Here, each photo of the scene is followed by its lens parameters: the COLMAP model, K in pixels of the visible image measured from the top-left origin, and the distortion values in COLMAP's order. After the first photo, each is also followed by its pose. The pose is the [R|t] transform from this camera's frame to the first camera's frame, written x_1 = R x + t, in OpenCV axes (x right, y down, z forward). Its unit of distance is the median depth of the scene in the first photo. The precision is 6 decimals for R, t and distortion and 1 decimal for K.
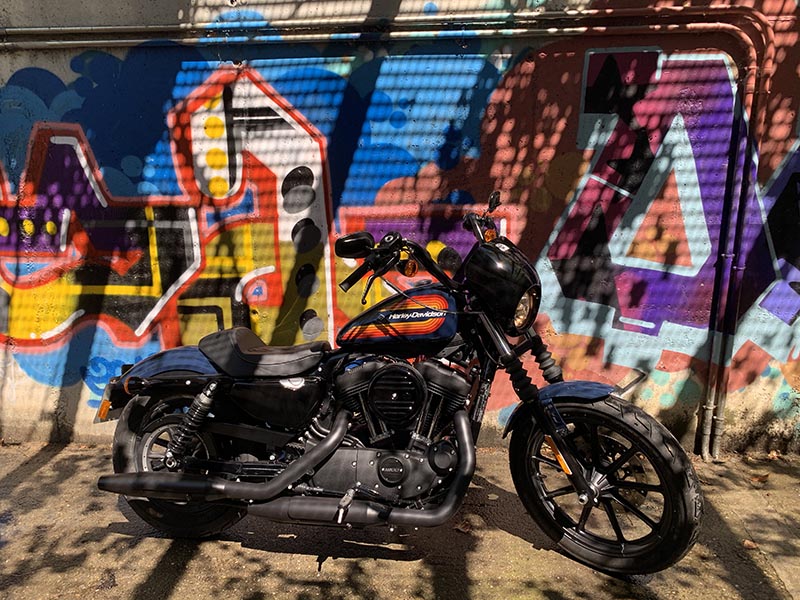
lens RADIAL K [[593.9, 0, 395.2], [0, 593.9, 290.0], [0, 0, 1]] dist [0.011738, -0.012439]
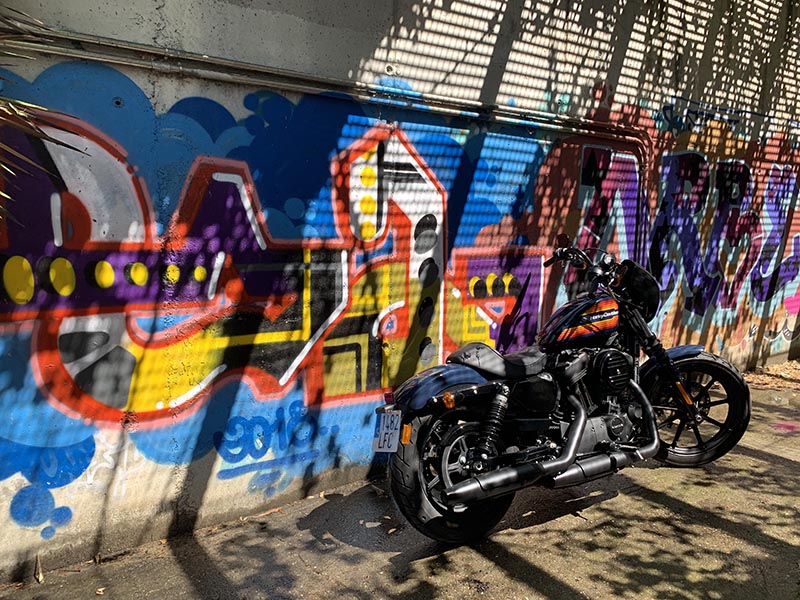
lens RADIAL K [[593.9, 0, 383.1], [0, 593.9, 296.1], [0, 0, 1]] dist [0.011738, -0.012439]
pose [[0.780181, -0.051317, 0.623445, -0.985134], [0.117708, 0.990870, -0.065739, 0.018583], [-0.614379, 0.124673, 0.779099, 0.162081]]
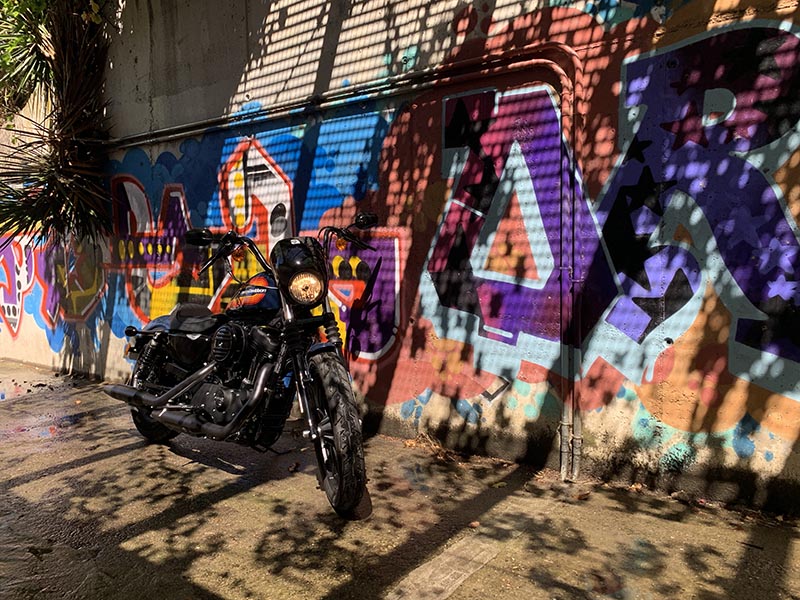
lens RADIAL K [[593.9, 0, 403.3], [0, 593.9, 293.6], [0, 0, 1]] dist [0.011738, -0.012439]
pose [[0.858466, 0.037783, -0.511477, 0.827931], [-0.107834, 0.988287, -0.107985, 0.123726], [0.501406, 0.147856, 0.852485, -0.017762]]
